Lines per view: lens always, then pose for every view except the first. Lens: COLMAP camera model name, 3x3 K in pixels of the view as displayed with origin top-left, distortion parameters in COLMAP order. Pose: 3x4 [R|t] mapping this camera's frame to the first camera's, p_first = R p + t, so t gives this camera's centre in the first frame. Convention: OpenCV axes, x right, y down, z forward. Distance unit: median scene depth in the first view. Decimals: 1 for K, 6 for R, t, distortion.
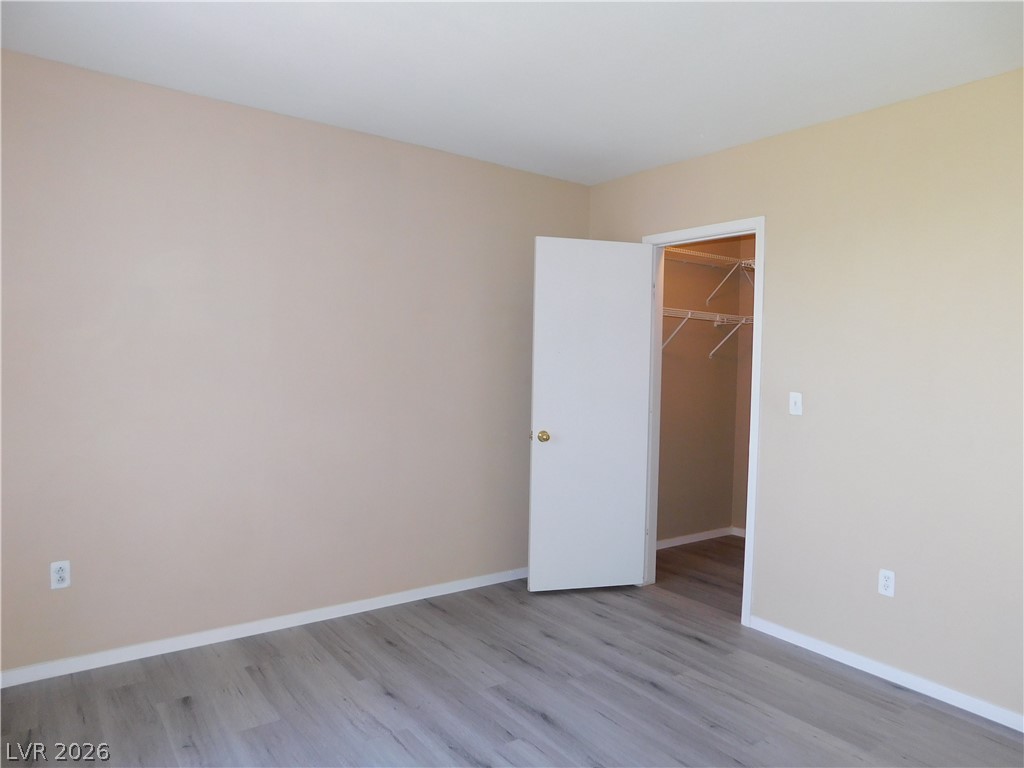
lens RADIAL K [[678.3, 0, 512.3], [0, 678.3, 379.7], [0, 0, 1]] dist [-0.053447, 0.039522]
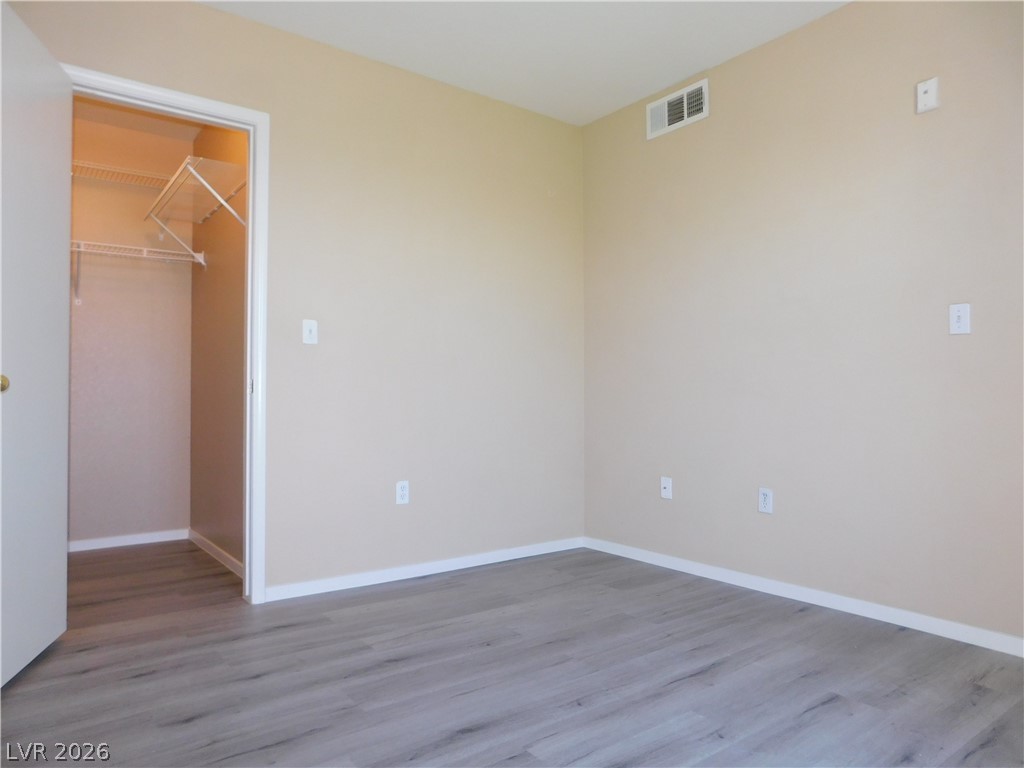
lens RADIAL K [[678.3, 0, 507.6], [0, 678.3, 385.5], [0, 0, 1]] dist [-0.053447, 0.039522]
pose [[-0.007353, -0.012594, 0.999894, -0.558437], [0.025845, 0.999584, 0.012780, 0.115374], [-0.999639, 0.025936, -0.007024, 0.820524]]
